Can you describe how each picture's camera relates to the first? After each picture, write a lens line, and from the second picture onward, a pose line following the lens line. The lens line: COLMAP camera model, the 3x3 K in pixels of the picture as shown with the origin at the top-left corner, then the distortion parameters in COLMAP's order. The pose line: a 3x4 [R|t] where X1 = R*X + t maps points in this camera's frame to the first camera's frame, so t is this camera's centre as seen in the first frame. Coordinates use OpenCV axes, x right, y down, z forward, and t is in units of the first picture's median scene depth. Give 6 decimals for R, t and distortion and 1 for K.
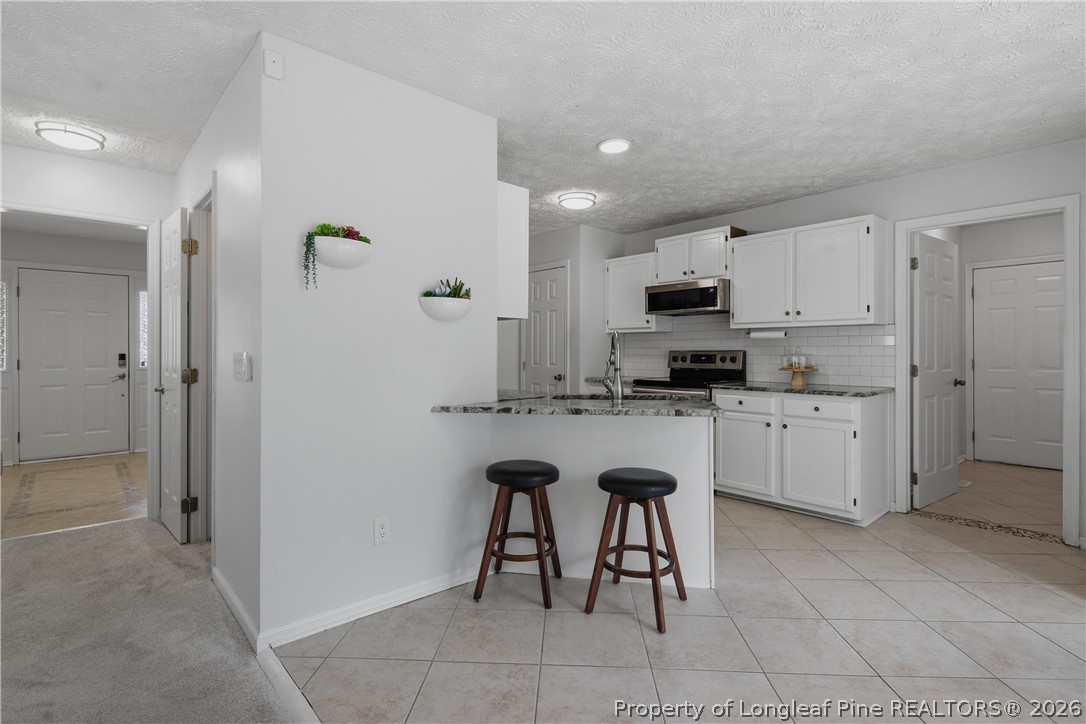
lens RADIAL K [[530.0, 0, 572.0], [0, 530.0, 345.7], [0, 0, 1]] dist [0.006486, -0.004639]
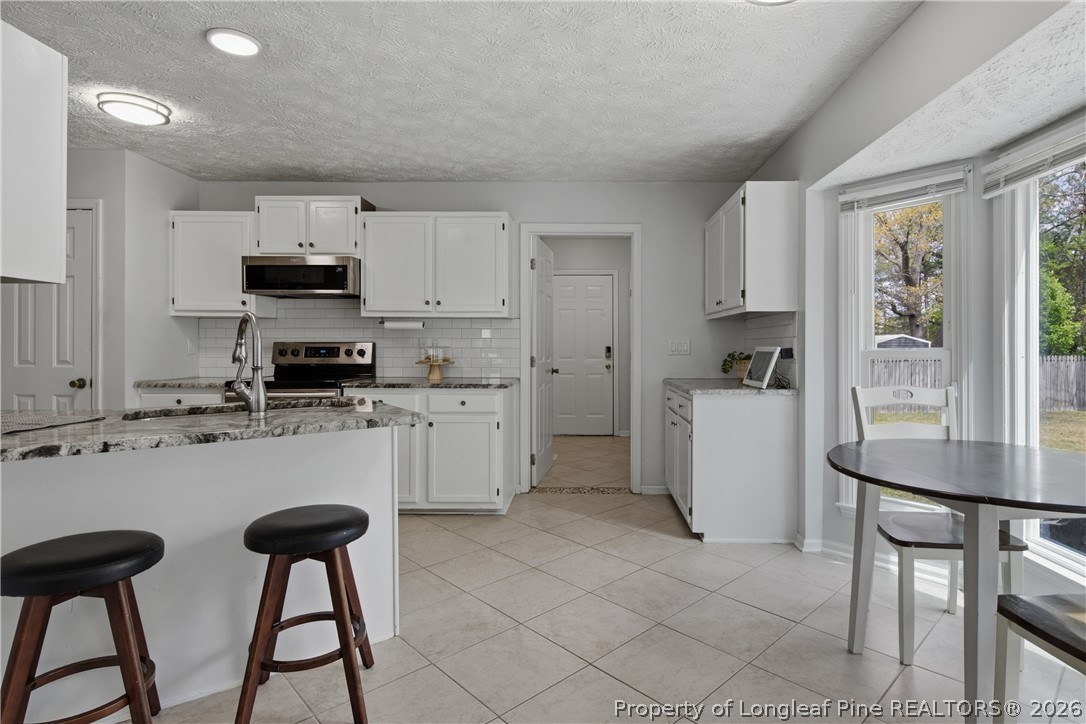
lens RADIAL K [[530.0, 0, 547.1], [0, 530.0, 344.7], [0, 0, 1]] dist [0.006486, -0.004639]
pose [[0.696597, 0.003344, 0.717455, -0.114921], [-0.011683, 0.999909, 0.006682, 0.004128], [-0.717368, -0.013036, 0.696573, 0.200783]]
